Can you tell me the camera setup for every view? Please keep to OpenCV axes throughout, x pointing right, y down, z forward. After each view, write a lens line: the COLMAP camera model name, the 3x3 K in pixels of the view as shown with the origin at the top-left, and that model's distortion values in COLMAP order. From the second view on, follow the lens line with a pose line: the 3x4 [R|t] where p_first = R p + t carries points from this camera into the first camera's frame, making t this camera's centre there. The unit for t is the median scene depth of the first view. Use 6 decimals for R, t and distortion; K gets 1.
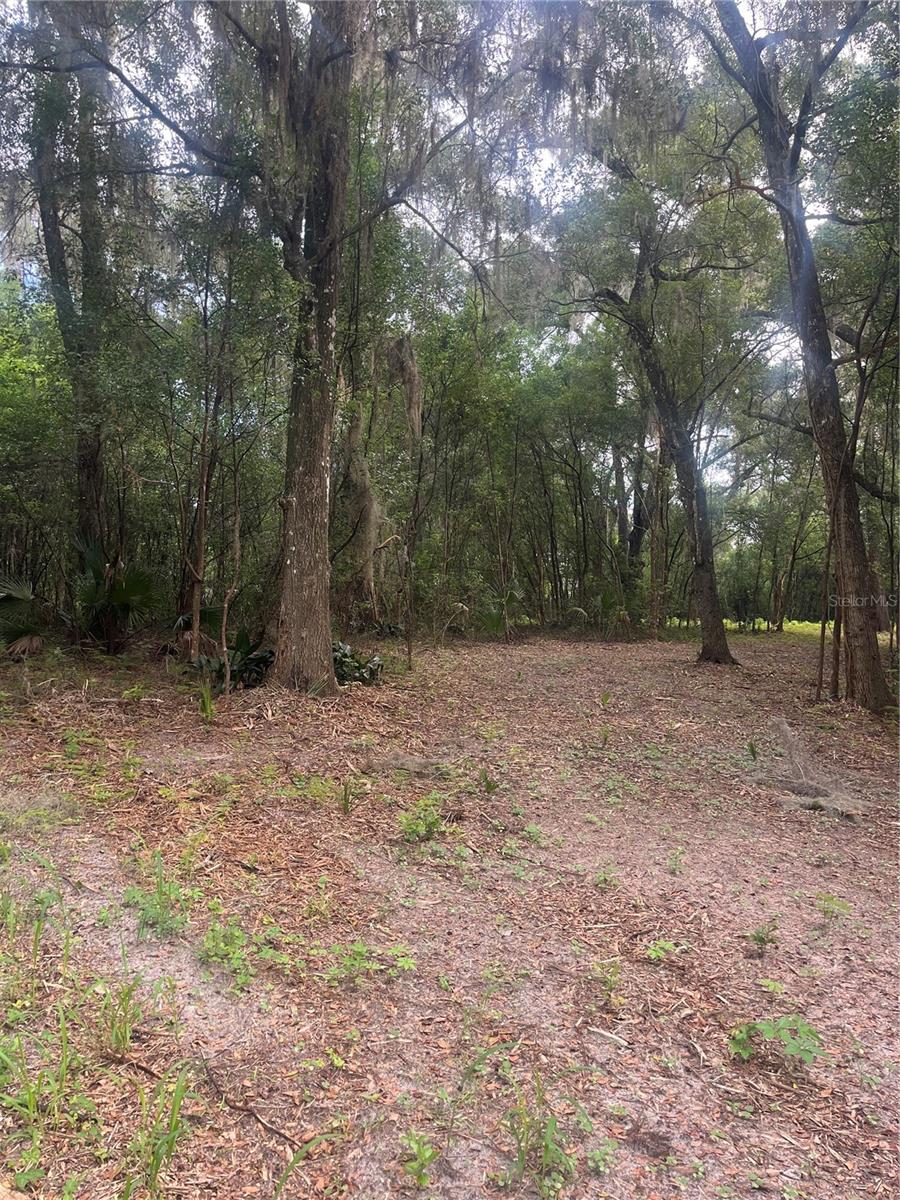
lens RADIAL K [[887.6, 0, 450.0], [0, 887.6, 600.0], [0, 0, 1]] dist [0.031252, -0.060040]
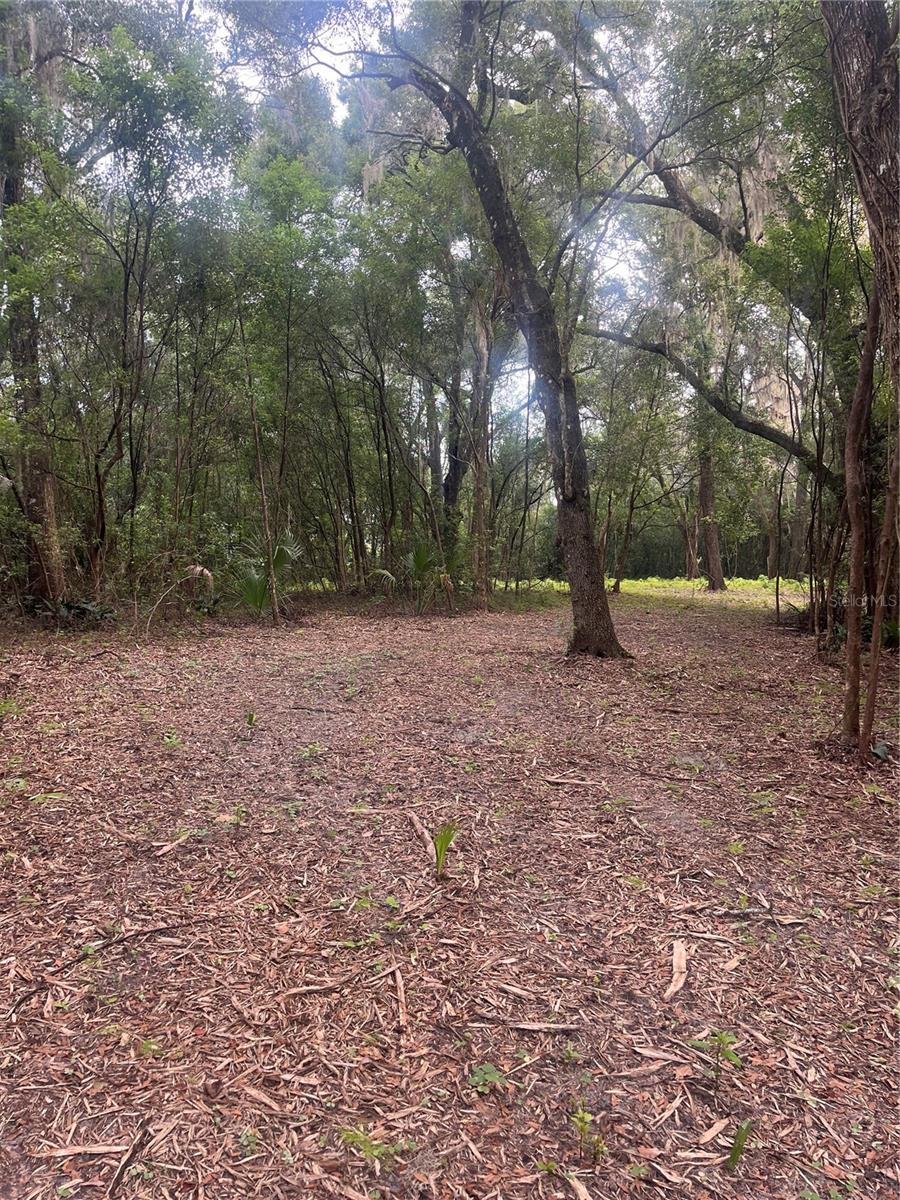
lens RADIAL K [[887.6, 0, 450.0], [0, 887.6, 600.0], [0, 0, 1]] dist [0.031252, -0.060040]
pose [[0.977307, -0.023328, 0.210539, 0.039454], [0.013972, 0.998852, 0.045818, 0.000794], [-0.211366, -0.041836, 0.976511, 0.245431]]
